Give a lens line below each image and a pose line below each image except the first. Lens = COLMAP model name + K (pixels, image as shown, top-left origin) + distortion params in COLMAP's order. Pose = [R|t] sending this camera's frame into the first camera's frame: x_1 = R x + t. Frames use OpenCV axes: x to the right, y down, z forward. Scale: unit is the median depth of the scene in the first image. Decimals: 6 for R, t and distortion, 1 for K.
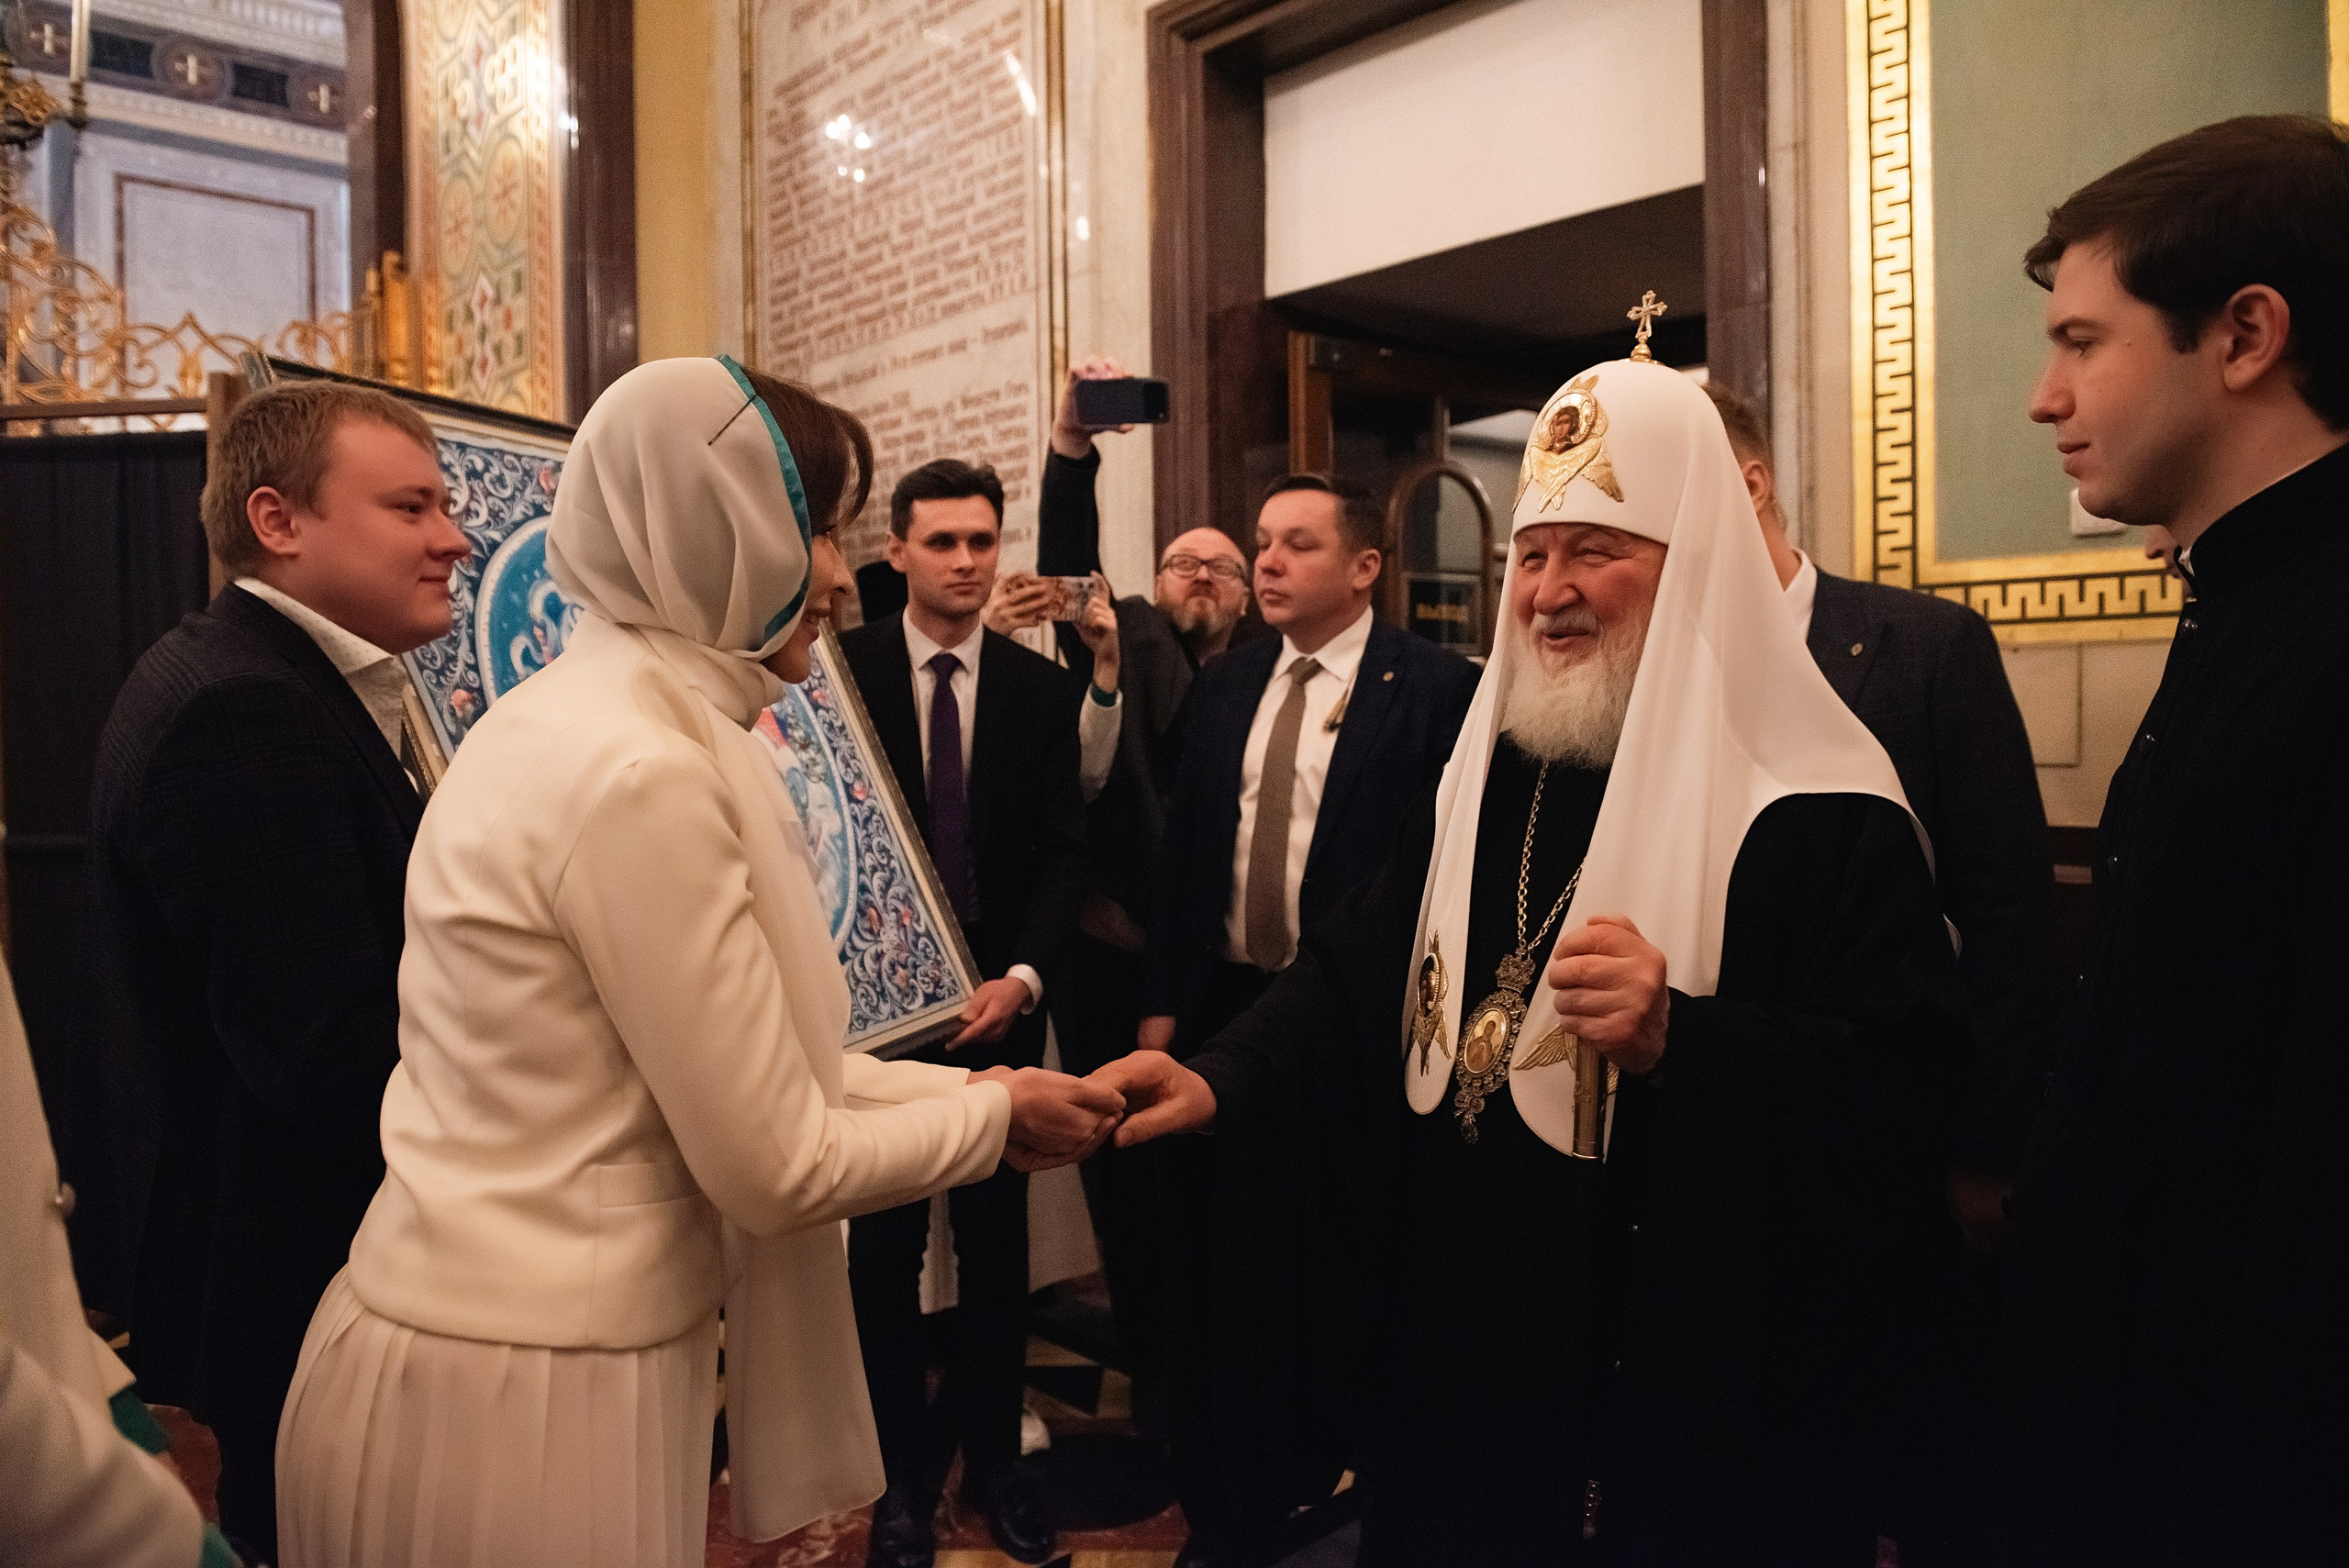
lens RADIAL K [[1585.2, 0, 1174.5], [0, 1585.2, 784.0], [0, 0, 1]] dist [-0.052445, -0.004700]
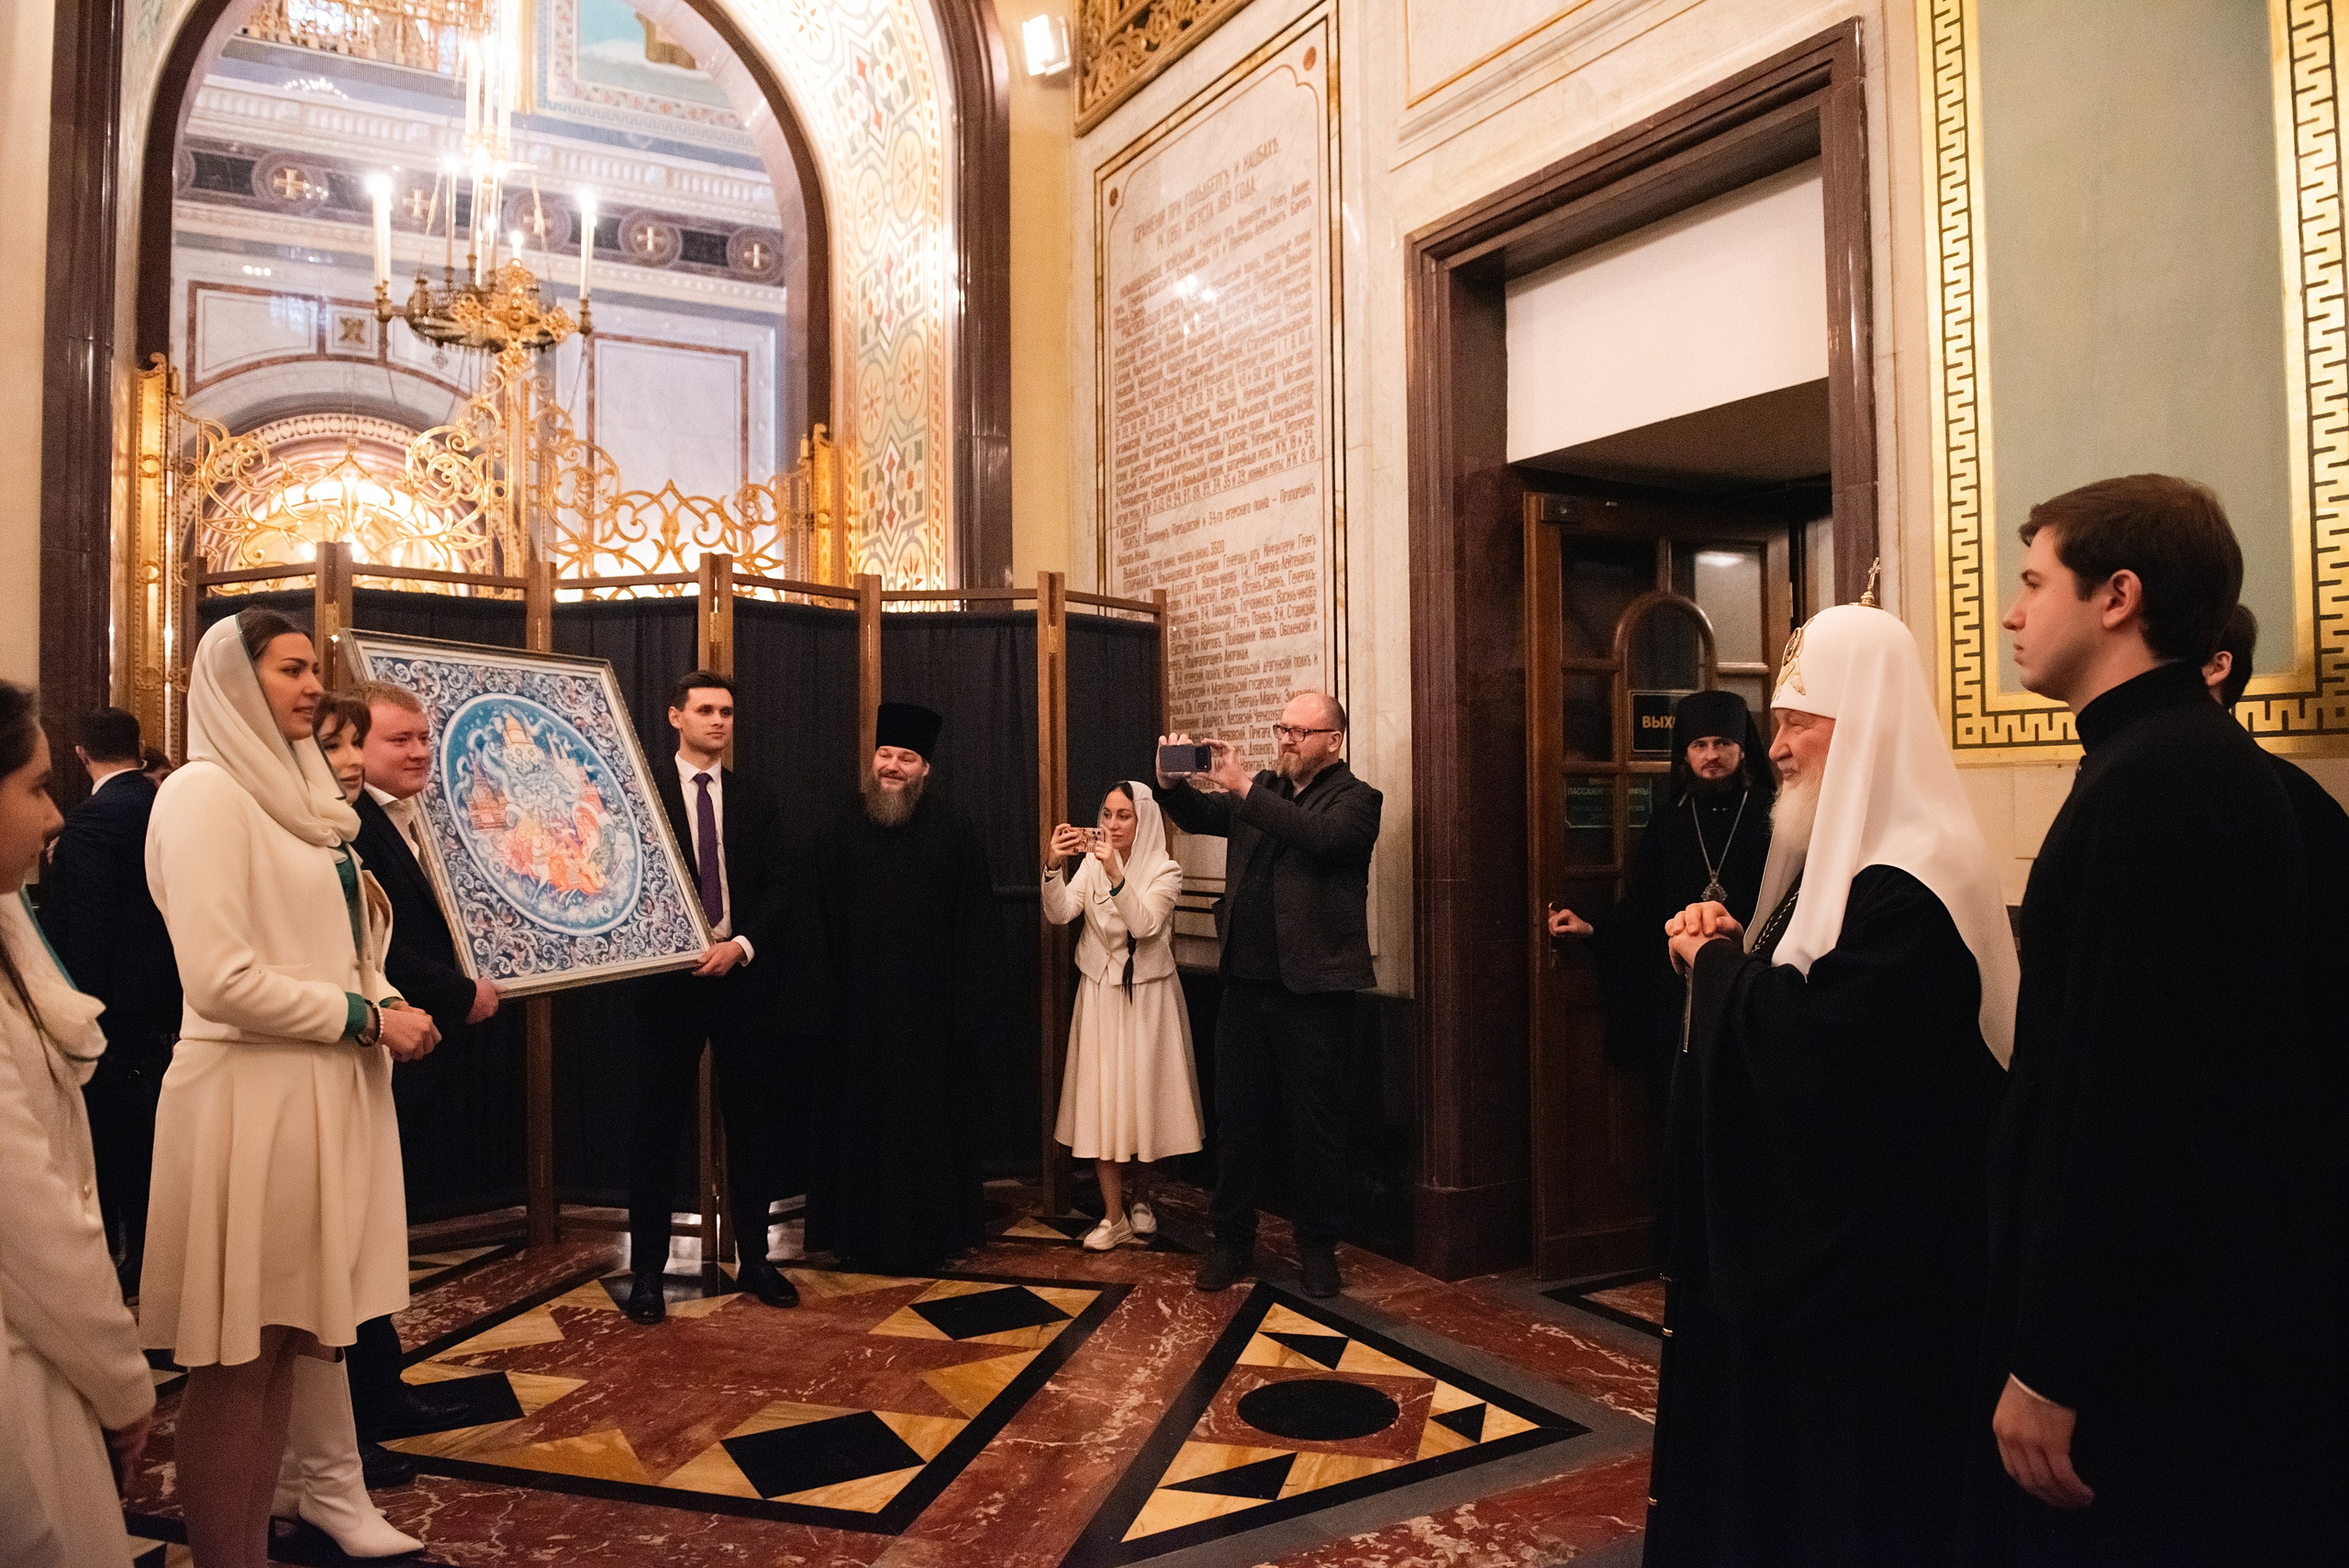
lens RADIAL K [[1585.2, 0, 1174.5], [0, 1585.2, 784.0], [0, 0, 1]] dist [-0.052445, -0.004700]
pose [[0.973569, 0.001604, -0.228385, 0.070375], [-0.013412, 0.998651, -0.050161, -0.000319], [0.227997, 0.051898, 0.972278, -0.174775]]
